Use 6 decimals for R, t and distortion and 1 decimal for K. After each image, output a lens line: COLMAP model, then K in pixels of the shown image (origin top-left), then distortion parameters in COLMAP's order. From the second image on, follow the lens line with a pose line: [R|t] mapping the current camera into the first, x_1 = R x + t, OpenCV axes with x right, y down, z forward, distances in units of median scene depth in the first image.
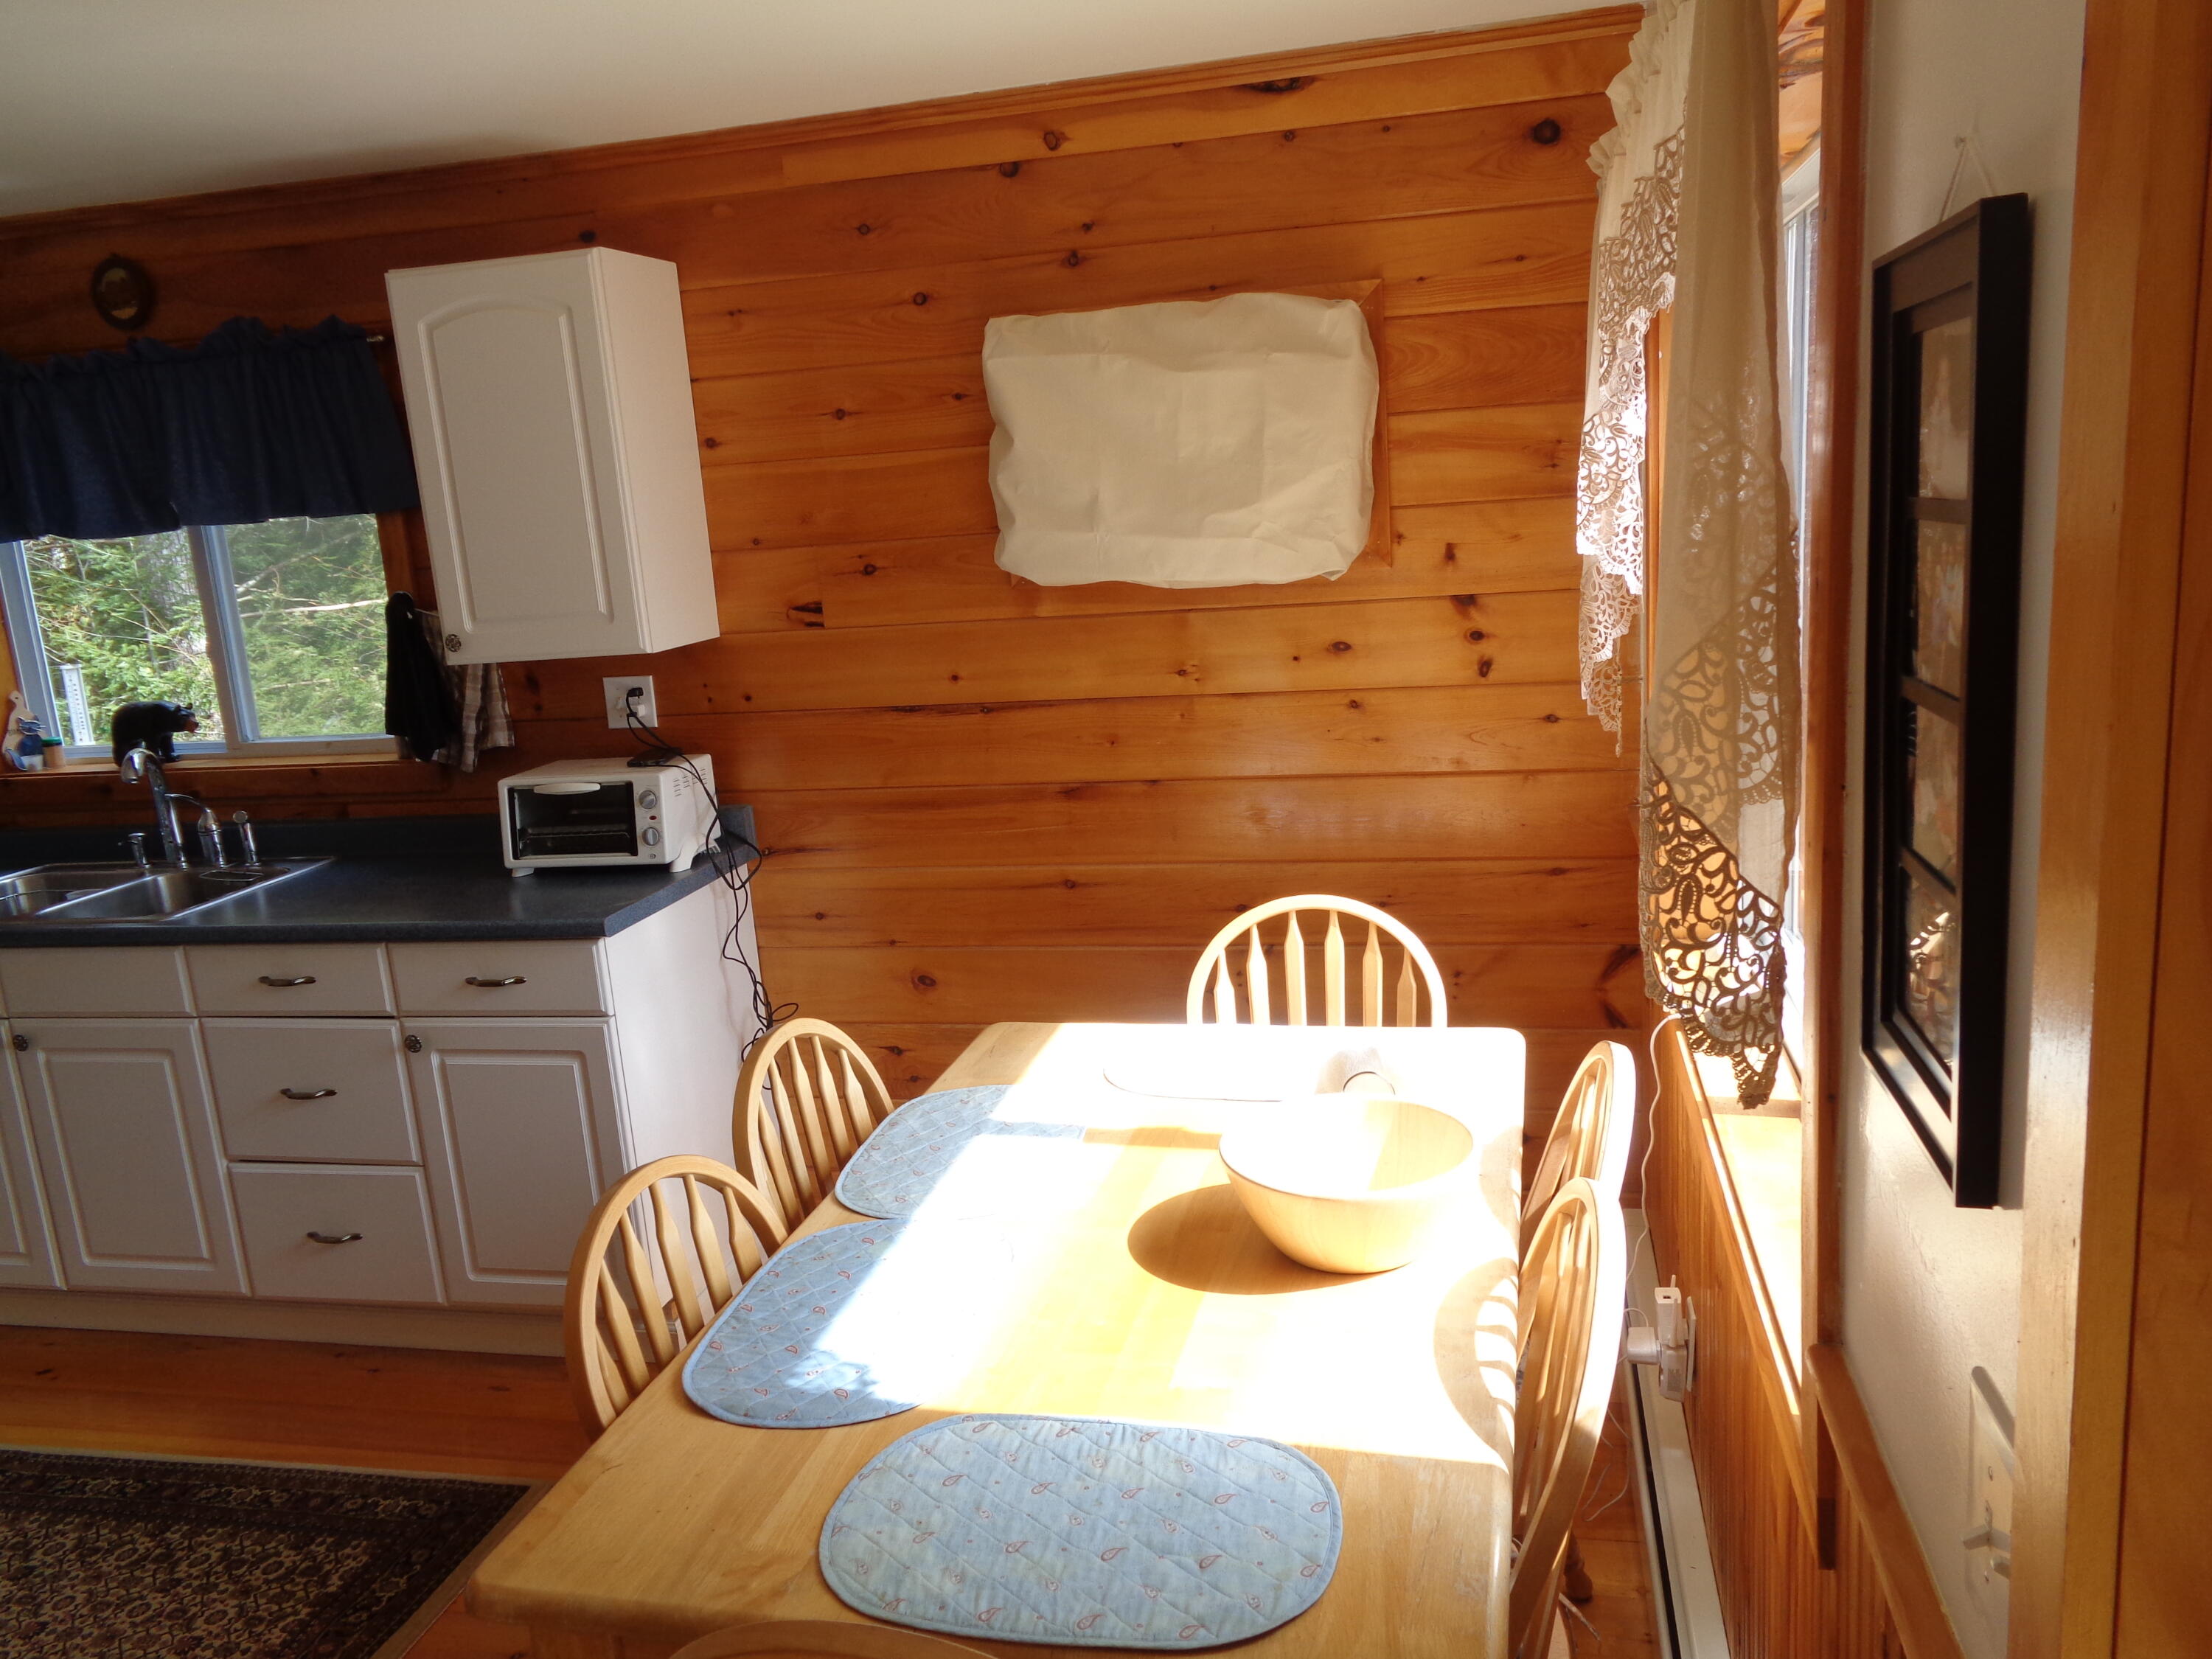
lens RADIAL K [[1673.7, 0, 1083.1], [0, 1673.7, 823.1], [0, 0, 1]] dist [0.014032, 0.008658]
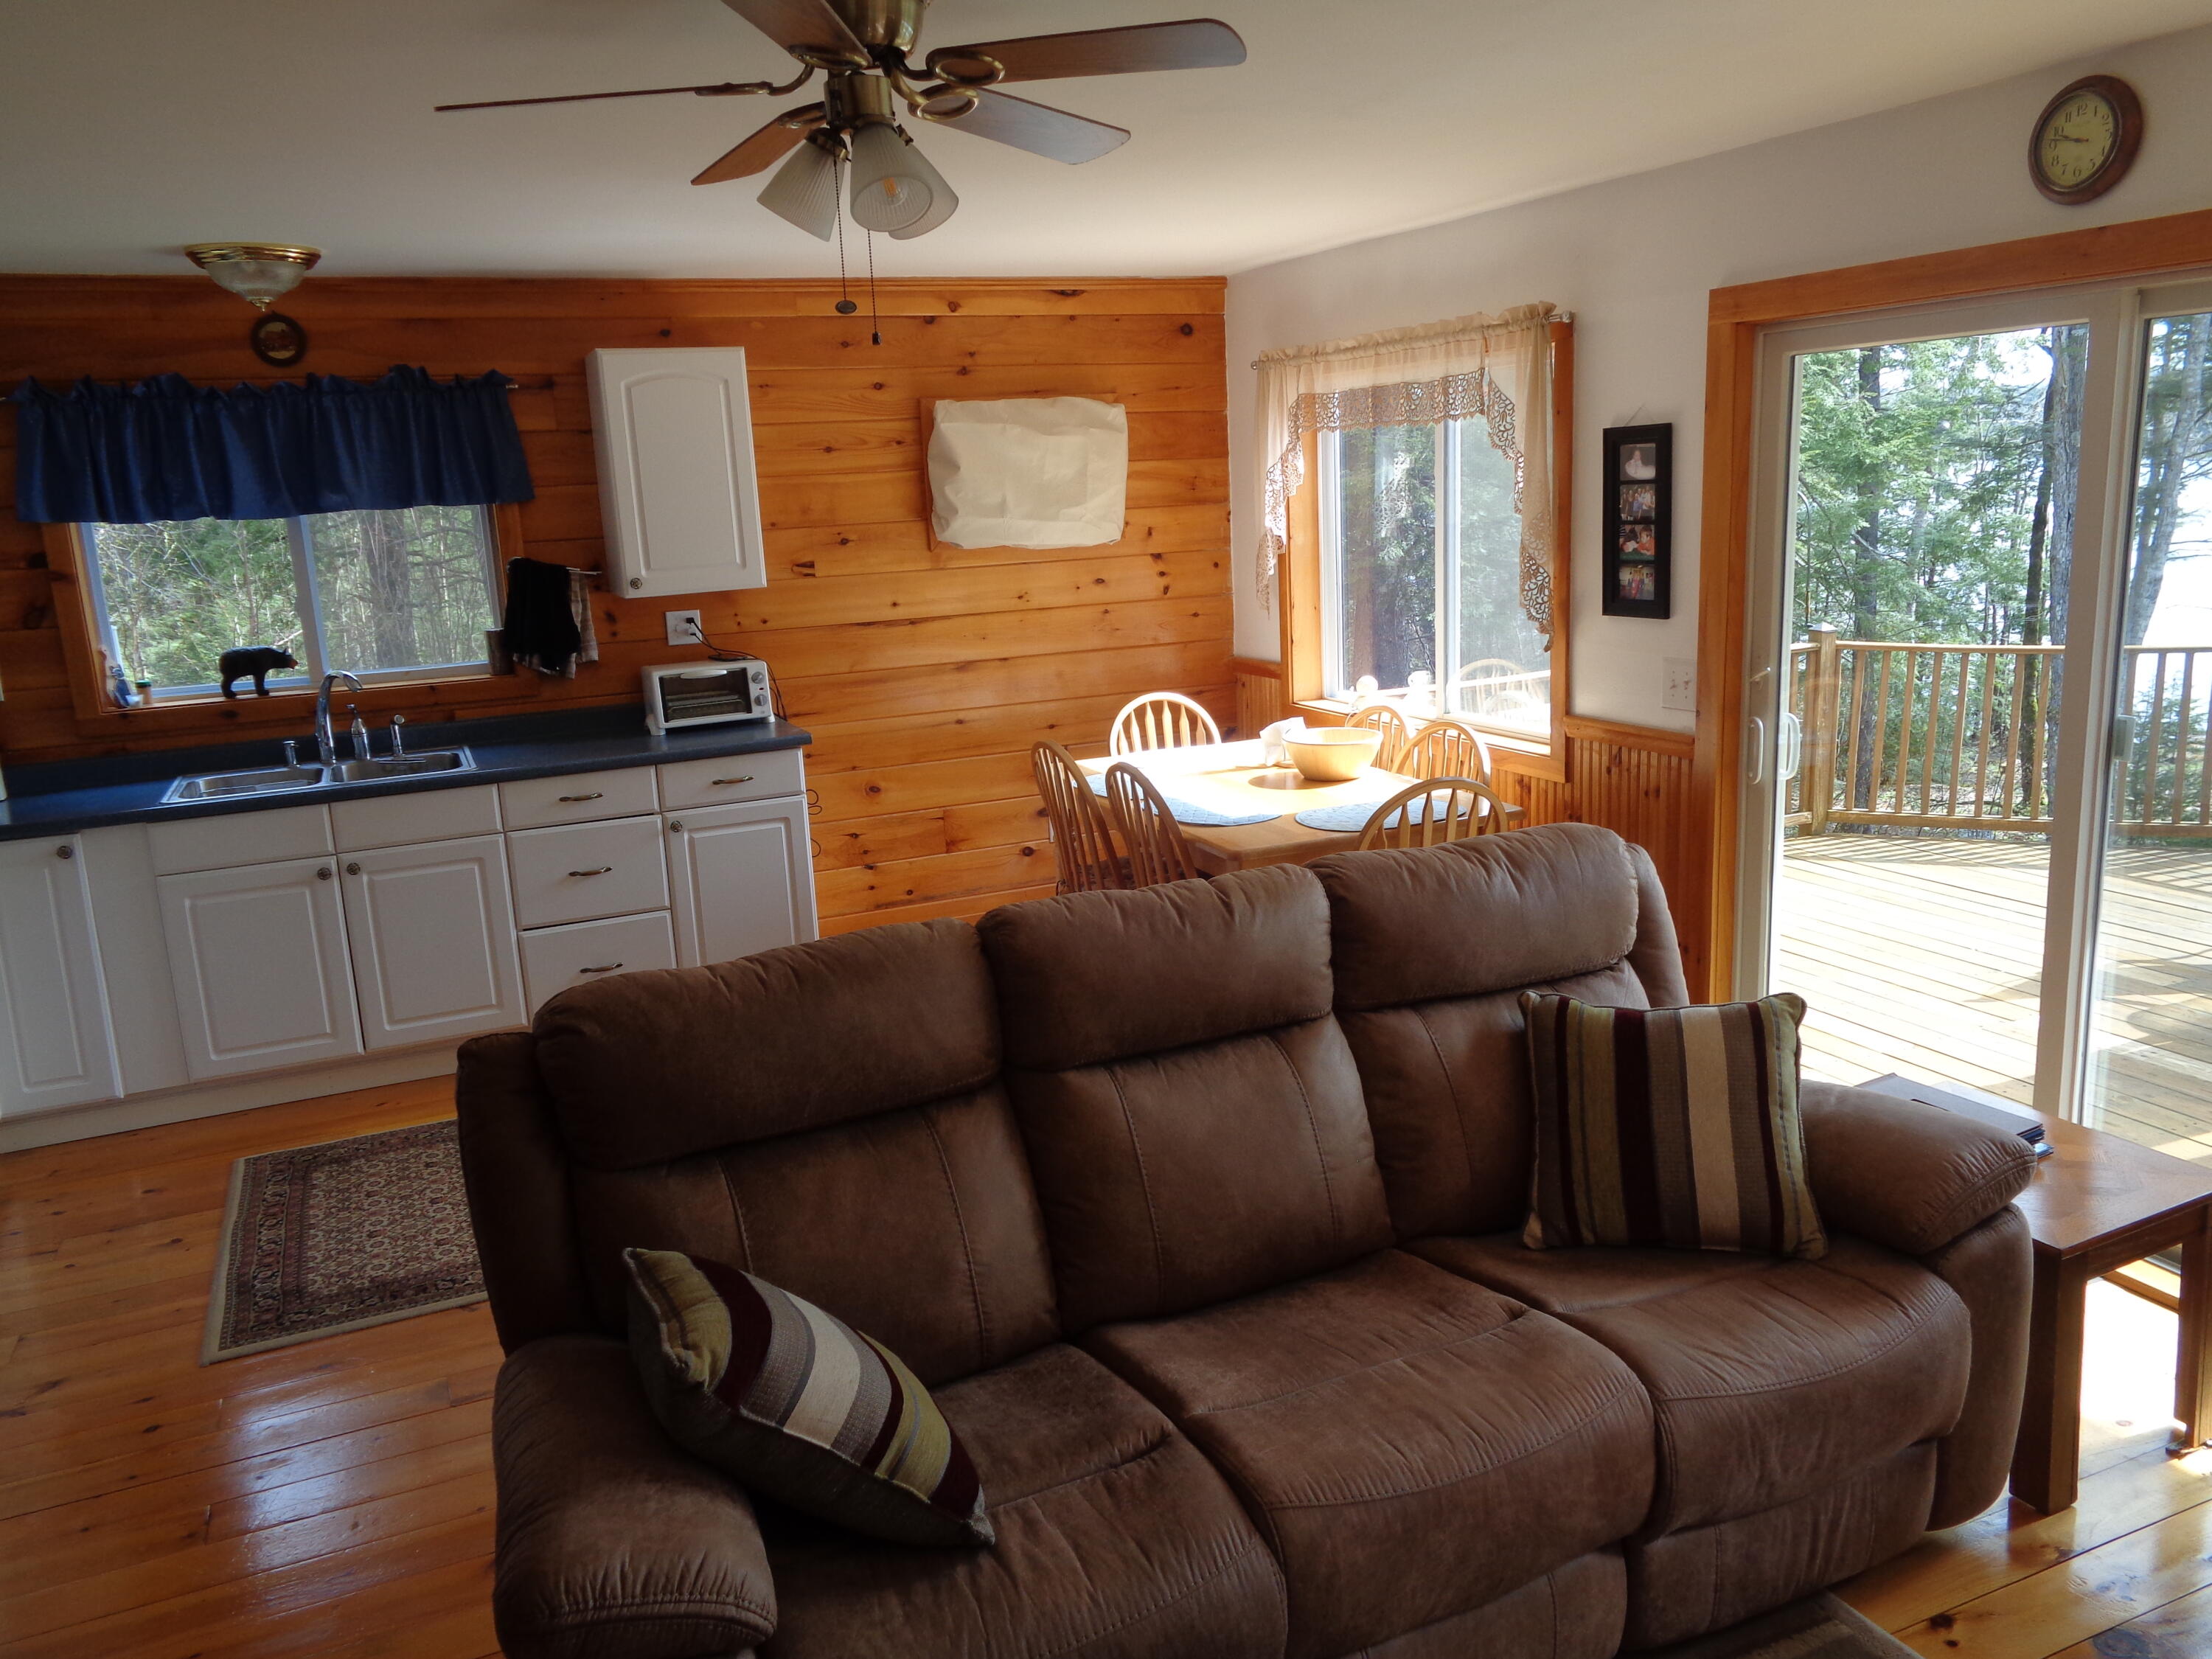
lens RADIAL K [[1699.8, 0, 1087.0], [0, 1699.8, 827.7], [0, 0, 1]] dist [0.007747, 0.036368]
pose [[0.802539, -0.089813, 0.589801, -1.006838], [0.112728, 0.993624, -0.002083, 0.173405], [-0.585853, 0.068159, 0.807546, -0.530147]]
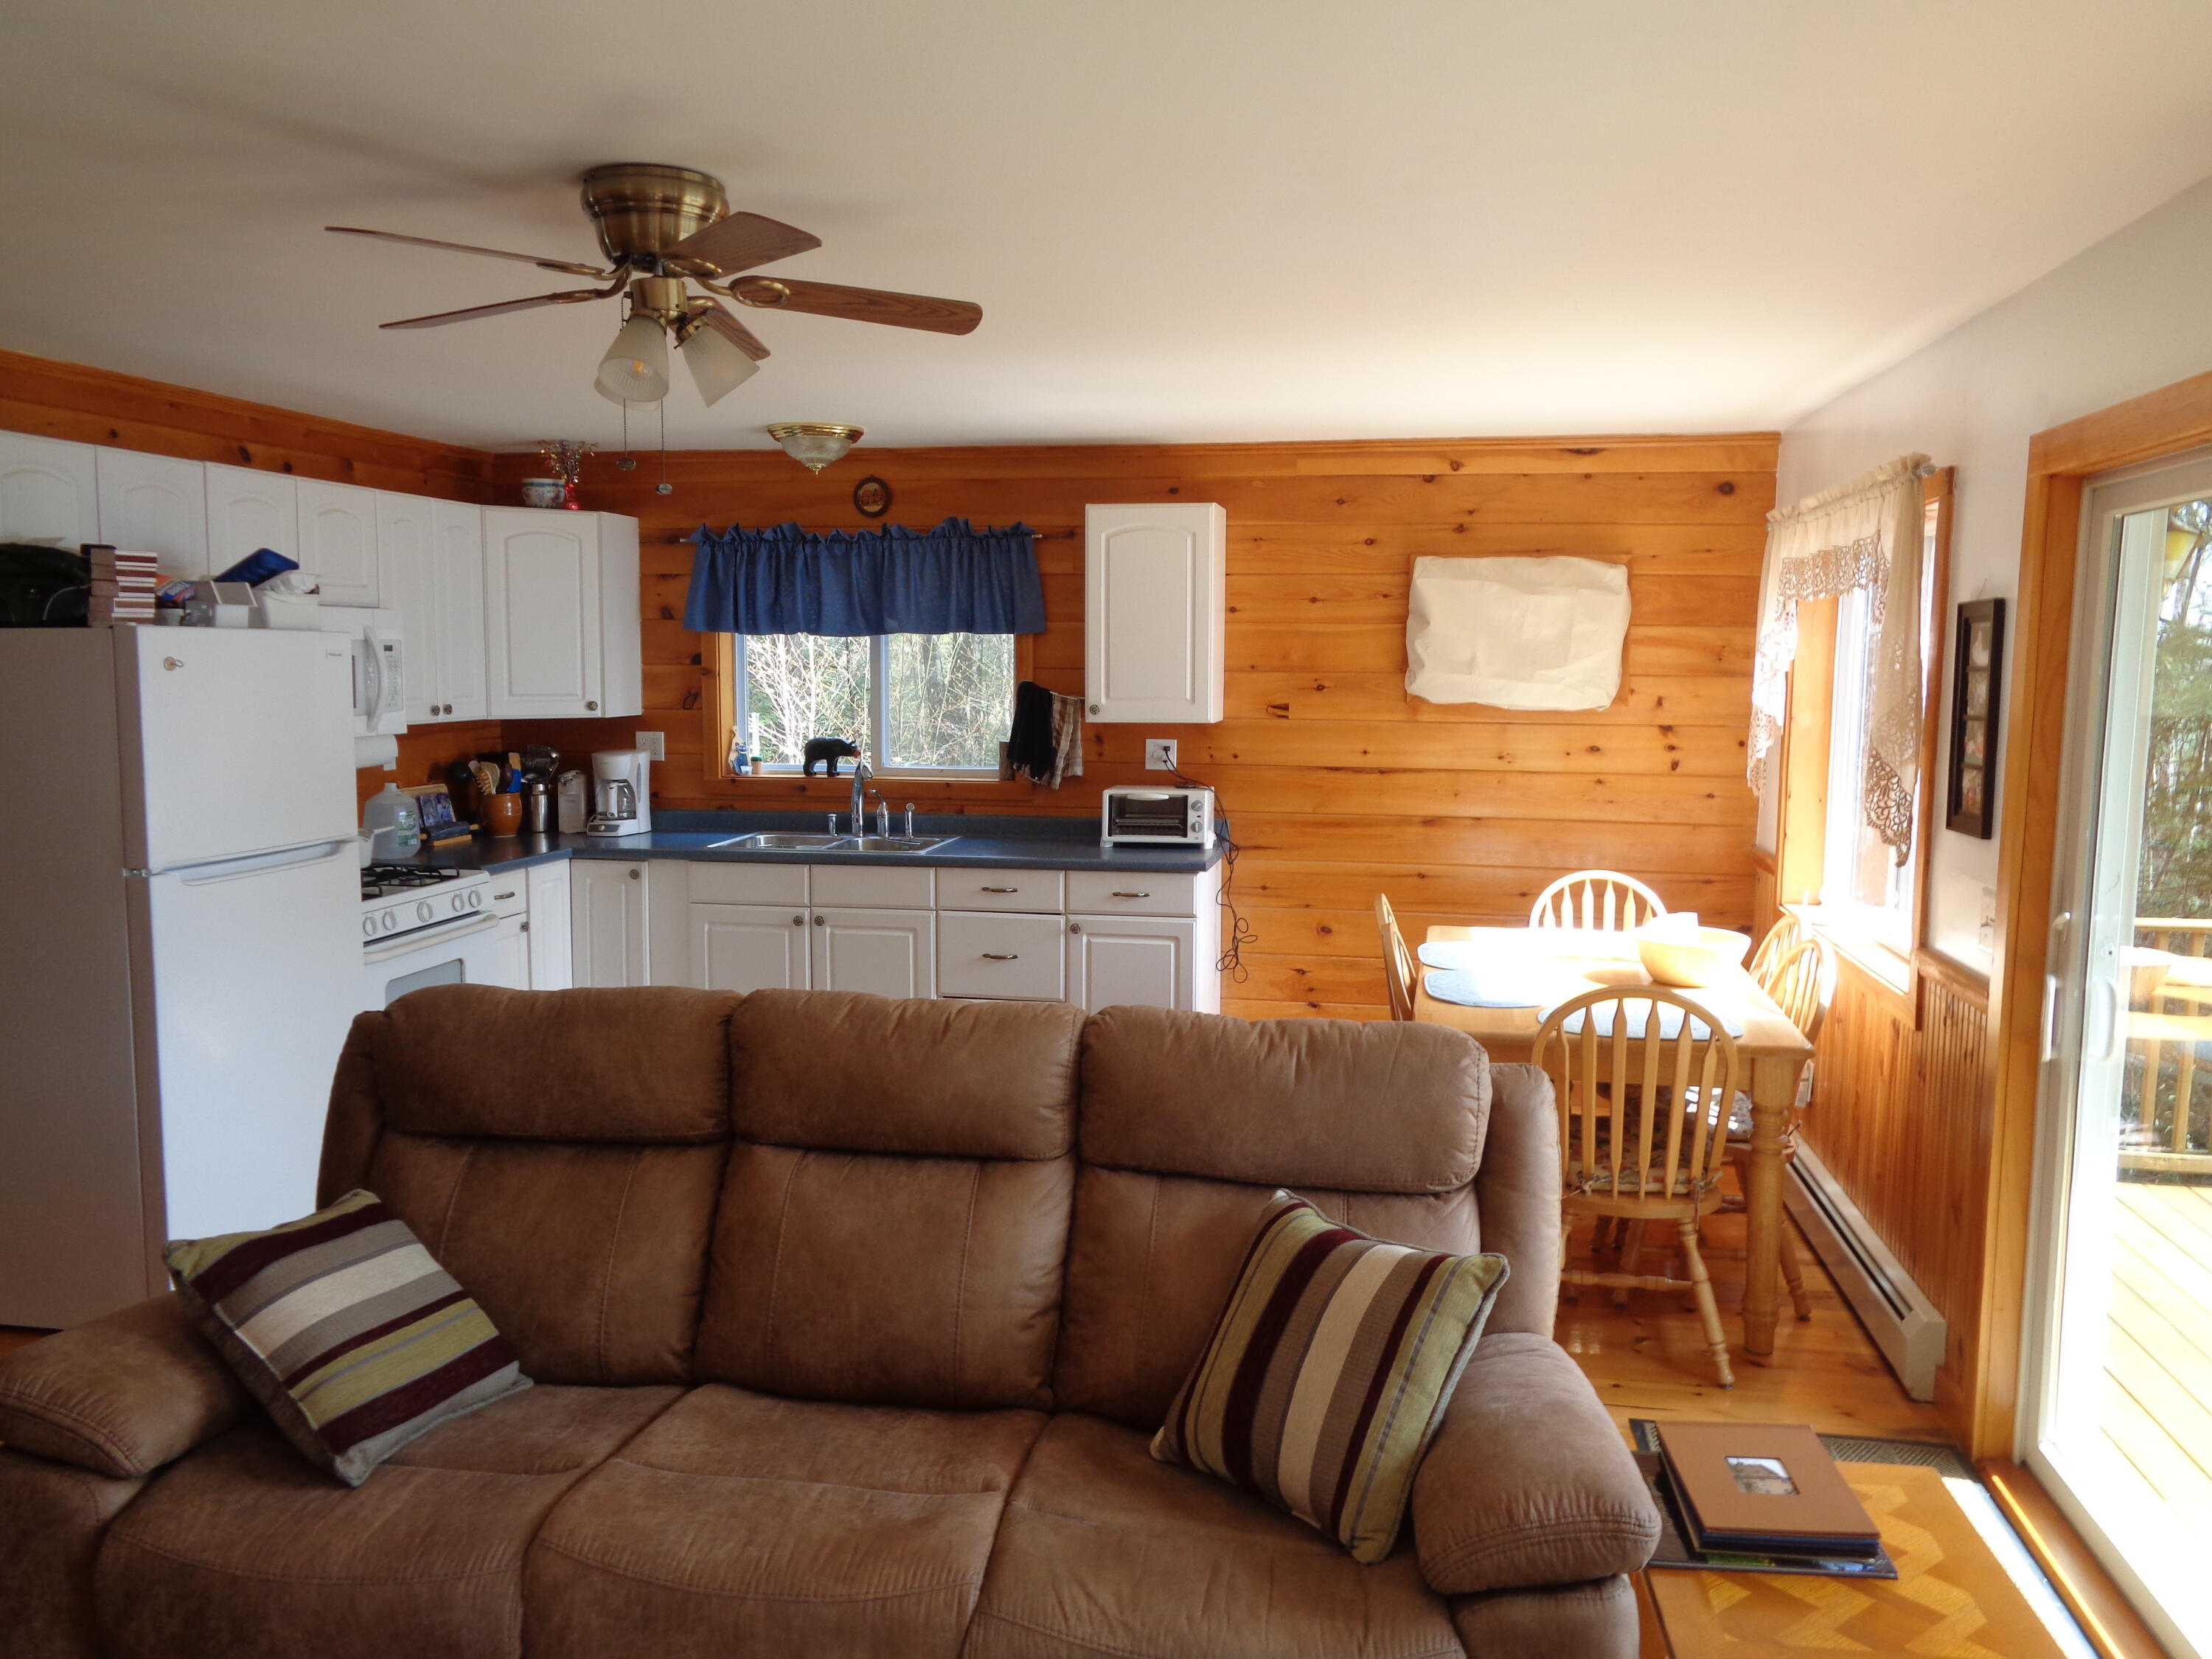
lens RADIAL K [[1673.7, 0, 1083.1], [0, 1673.7, 823.1], [0, 0, 1]] dist [0.014032, 0.008658]
pose [[0.996114, 0.074361, 0.047193, -0.464582], [-0.069059, 0.992022, -0.105463, 0.198801], [-0.054659, 0.101794, 0.993303, -0.741886]]
